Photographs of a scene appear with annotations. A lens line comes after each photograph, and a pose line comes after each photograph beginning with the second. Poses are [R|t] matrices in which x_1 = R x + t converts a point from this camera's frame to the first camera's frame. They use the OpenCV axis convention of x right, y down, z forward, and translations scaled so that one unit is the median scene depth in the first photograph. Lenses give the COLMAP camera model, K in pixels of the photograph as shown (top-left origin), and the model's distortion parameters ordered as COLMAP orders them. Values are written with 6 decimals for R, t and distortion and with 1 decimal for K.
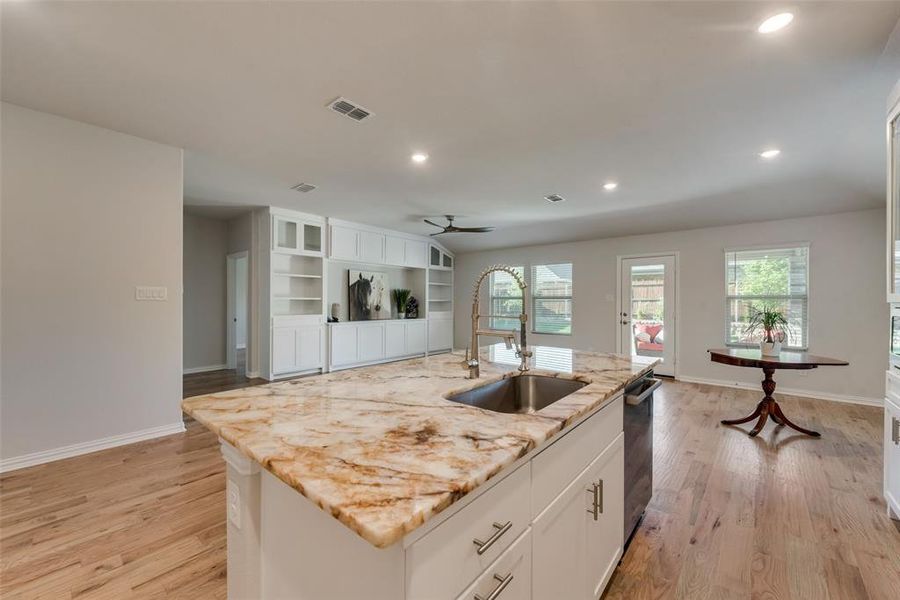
lens RADIAL K [[354.4, 0, 453.7], [0, 354.4, 302.4], [0, 0, 1]] dist [0.001611, -0.000297]
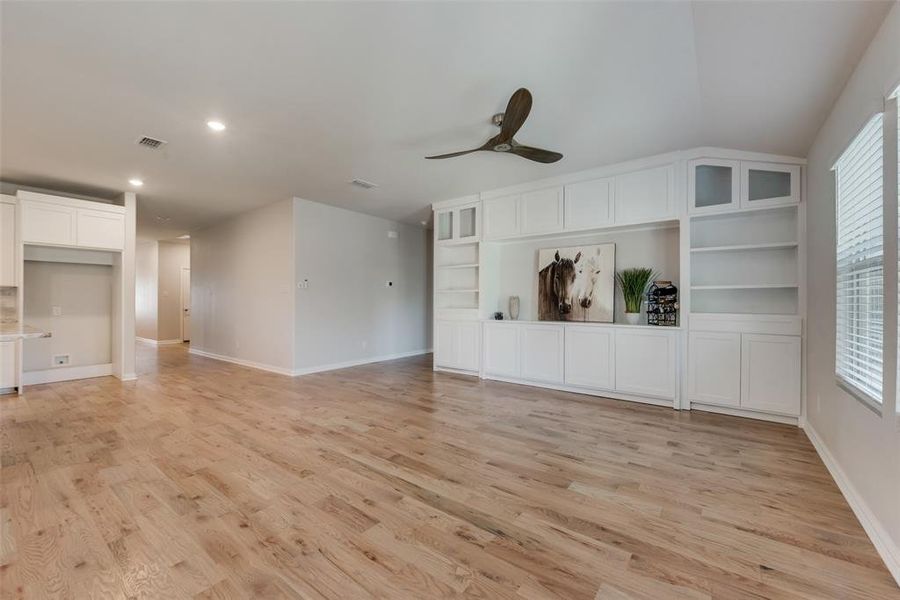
lens RADIAL K [[354.4, 0, 452.6], [0, 354.4, 300.7], [0, 0, 1]] dist [0.001611, -0.000297]
pose [[0.060999, -0.000115, -0.998138, 0.395133], [0.000182, 1.000000, -0.000104, 0.011620], [0.998138, -0.000176, 0.060999, 0.734713]]
